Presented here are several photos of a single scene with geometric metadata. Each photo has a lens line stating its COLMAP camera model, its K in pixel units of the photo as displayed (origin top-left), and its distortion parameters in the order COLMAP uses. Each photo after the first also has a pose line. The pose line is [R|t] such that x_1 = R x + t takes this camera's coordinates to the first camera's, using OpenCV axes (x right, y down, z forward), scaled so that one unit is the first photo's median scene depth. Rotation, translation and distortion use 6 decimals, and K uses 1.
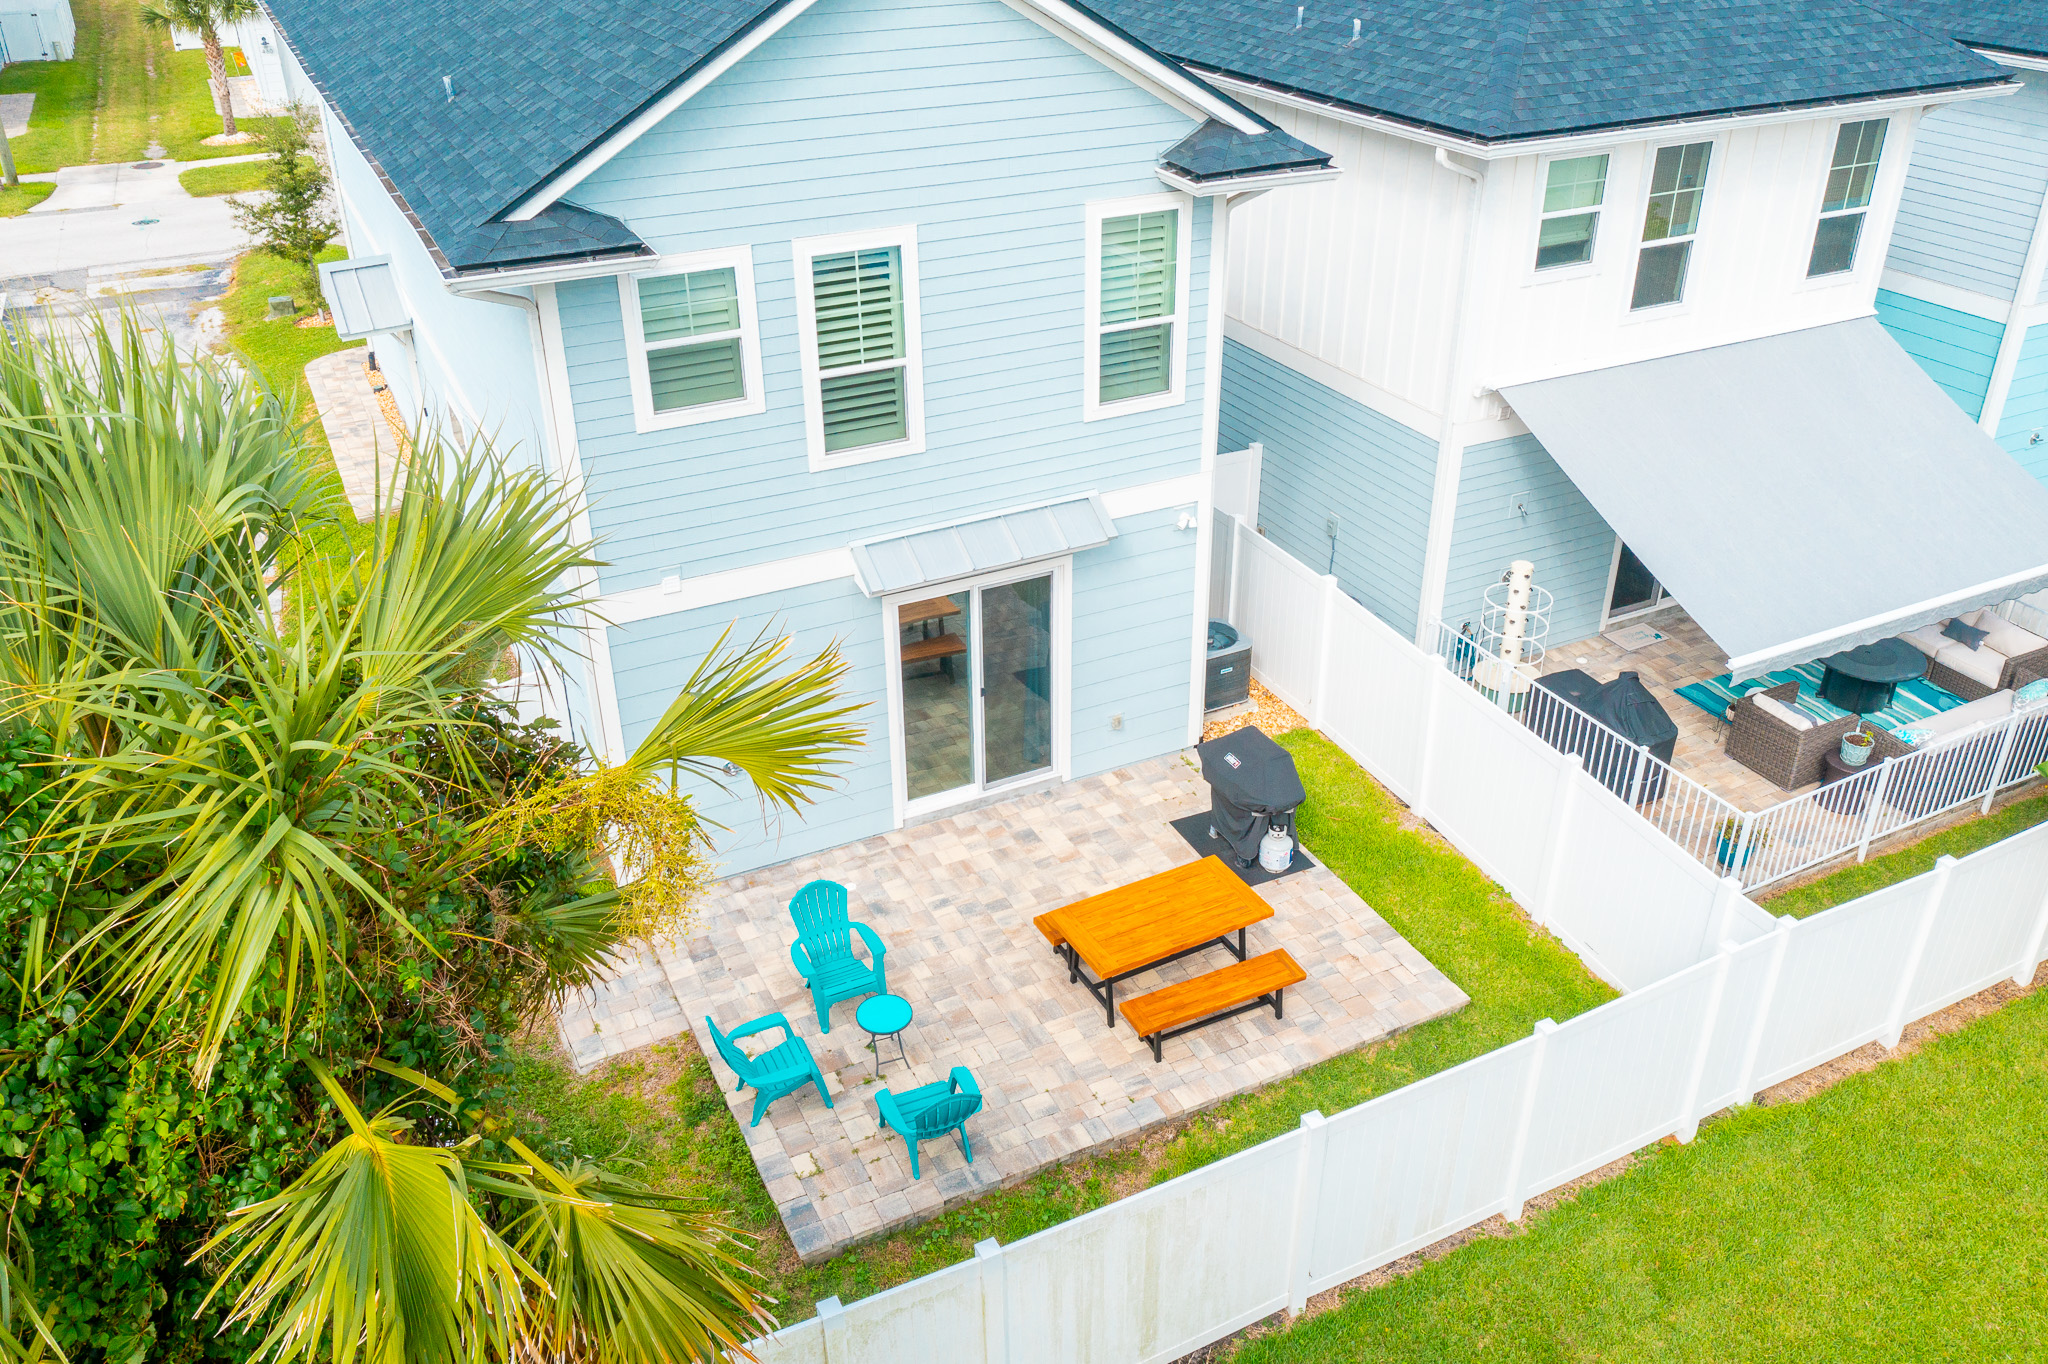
lens RADIAL K [[1616.1, 0, 1024.0], [0, 1616.1, 682.0], [0, 0, 1]] dist [-0.012900, -0.010464]
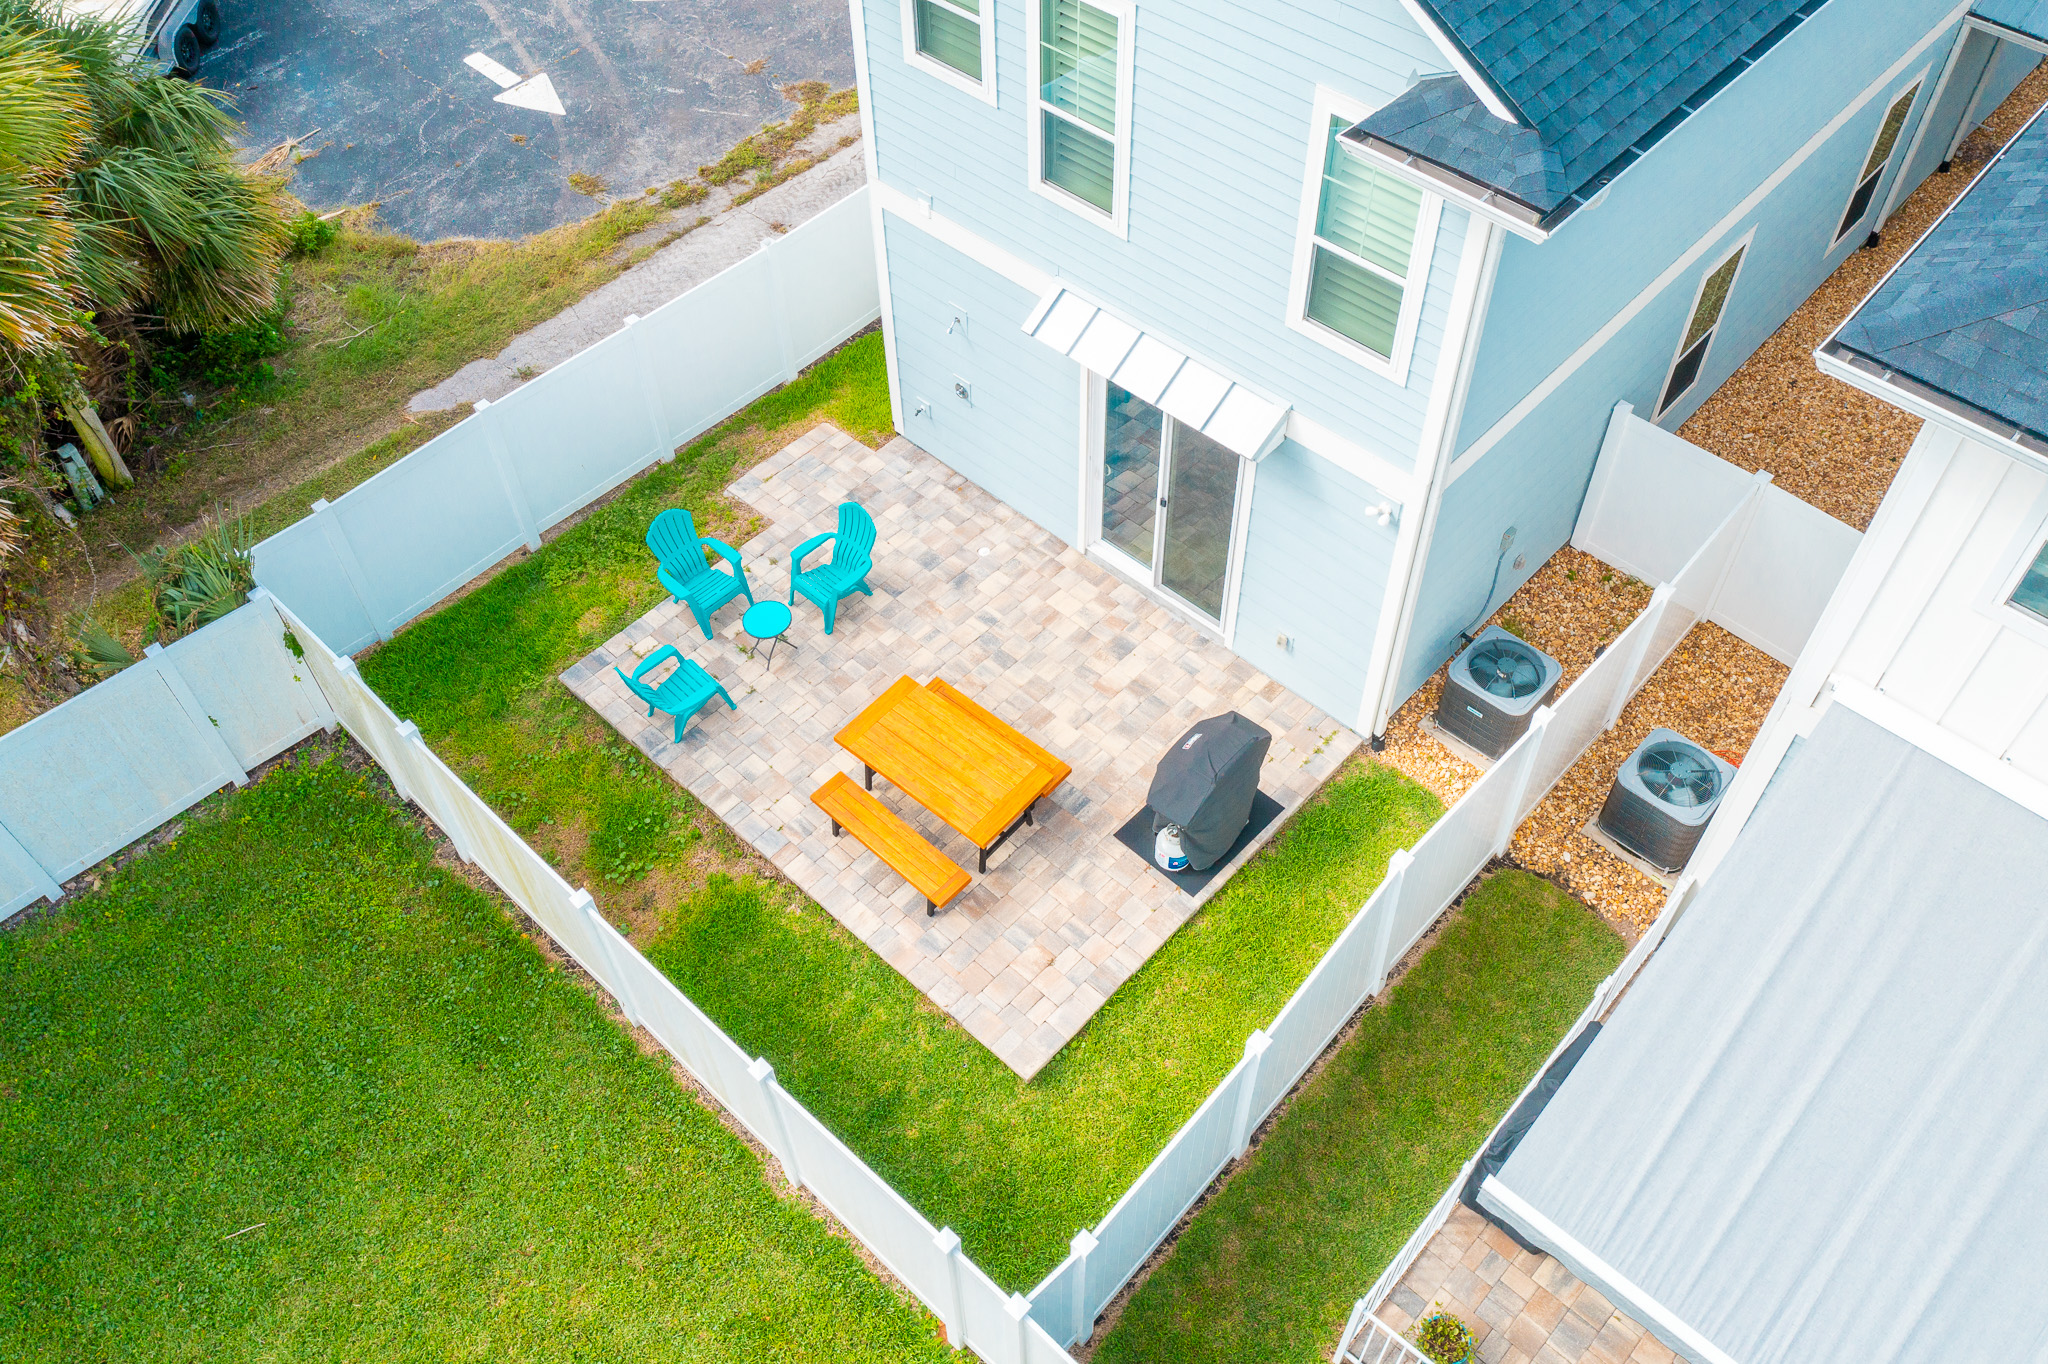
lens RADIAL K [[1616.1, 0, 1024.0], [0, 1616.1, 682.0], [0, 0, 1]] dist [-0.012900, -0.010464]
pose [[0.354965, 0.726520, -0.588361, 0.647220], [-0.456270, 0.683931, 0.569260, -0.473555], [0.815977, 0.066384, 0.574261, 0.456507]]
